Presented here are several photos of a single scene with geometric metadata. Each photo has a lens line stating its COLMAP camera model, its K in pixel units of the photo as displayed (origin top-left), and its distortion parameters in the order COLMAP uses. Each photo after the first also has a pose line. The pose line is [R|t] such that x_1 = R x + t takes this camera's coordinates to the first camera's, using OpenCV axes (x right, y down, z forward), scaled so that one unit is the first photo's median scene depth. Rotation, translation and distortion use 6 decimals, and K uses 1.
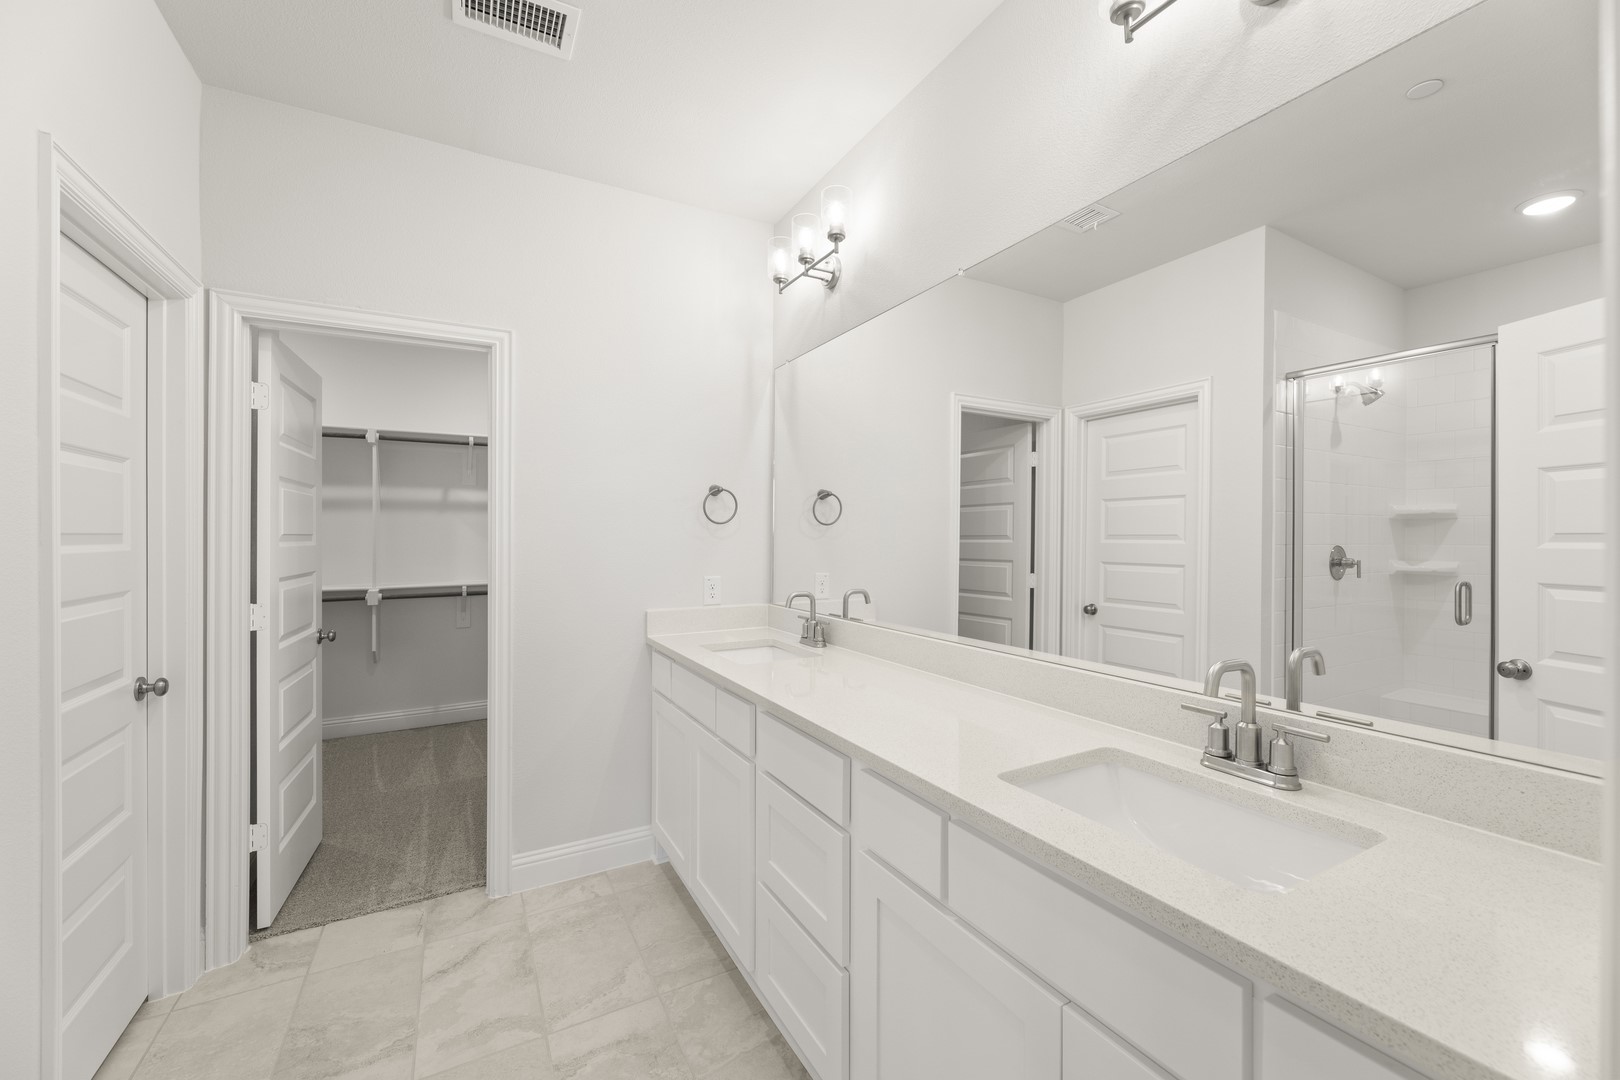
lens RADIAL K [[645.3, 0, 805.6], [0, 645.3, 534.3], [0, 0, 1]] dist [0.001495, -0.000042]
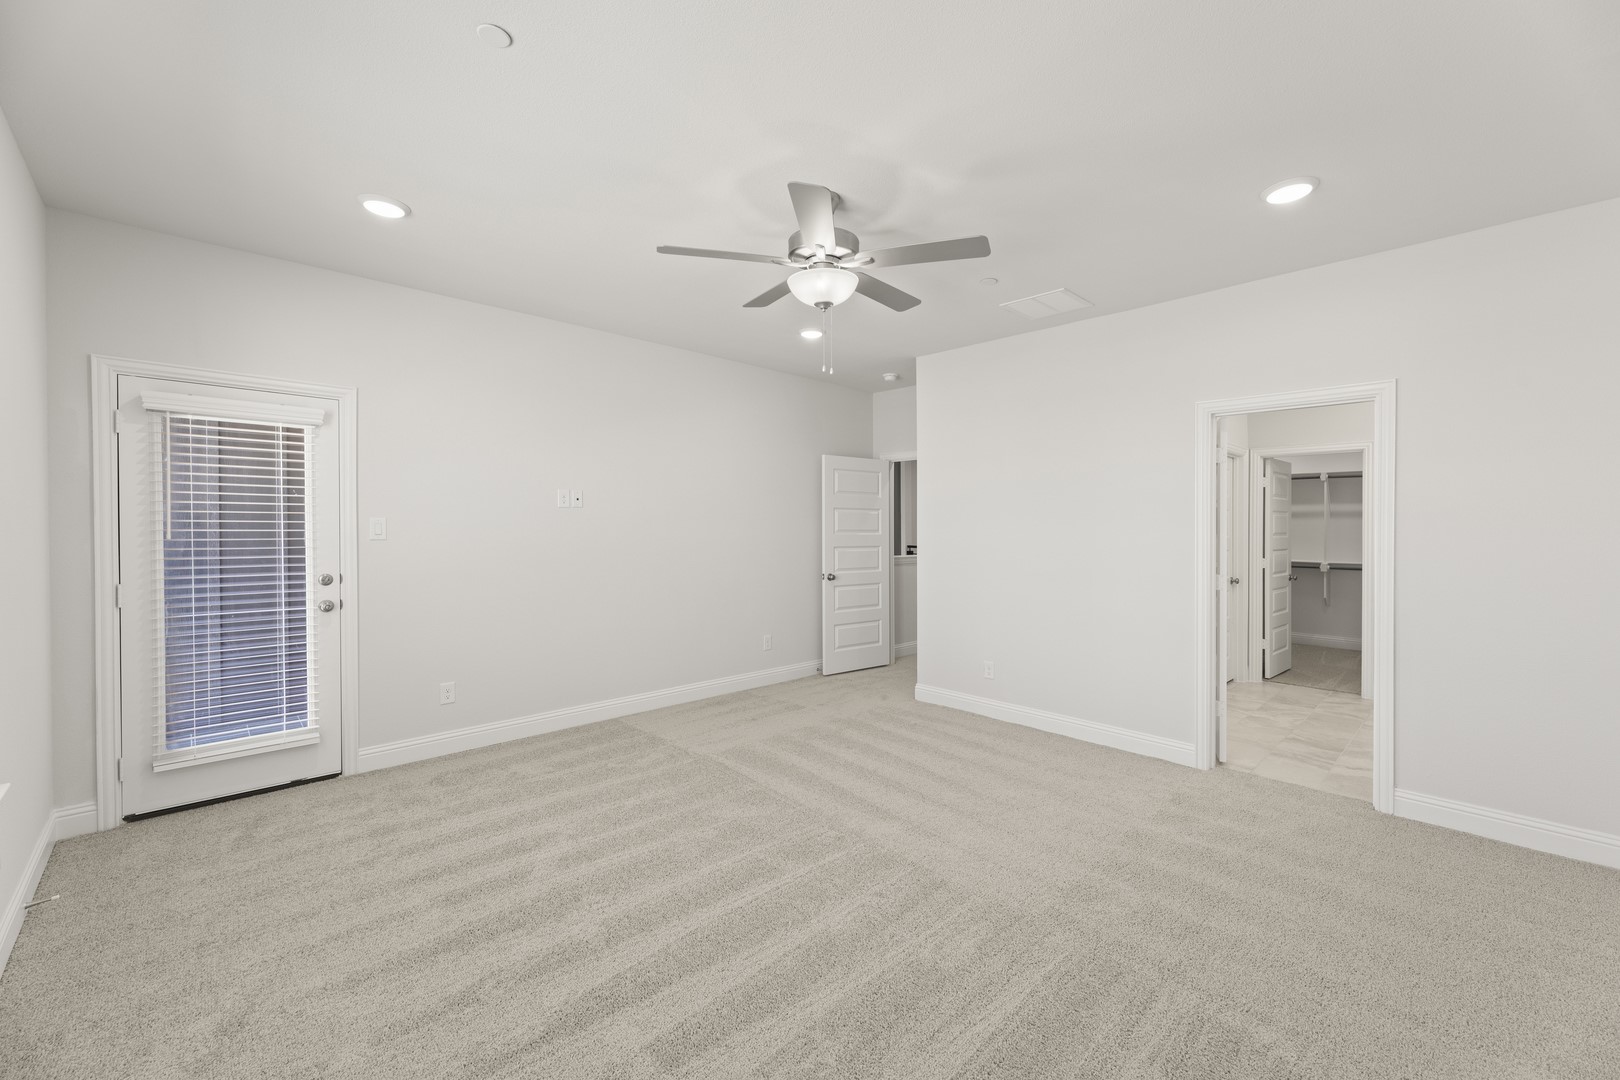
lens RADIAL K [[645.3, 0, 805.5], [0, 645.3, 530.5], [0, 0, 1]] dist [0.001495, -0.000042]
pose [[0.255075, 0.005418, -0.966906, 1.039524], [0.000931, 0.999982, 0.005849, -0.022668], [0.966921, -0.002393, 0.255065, -1.264455]]
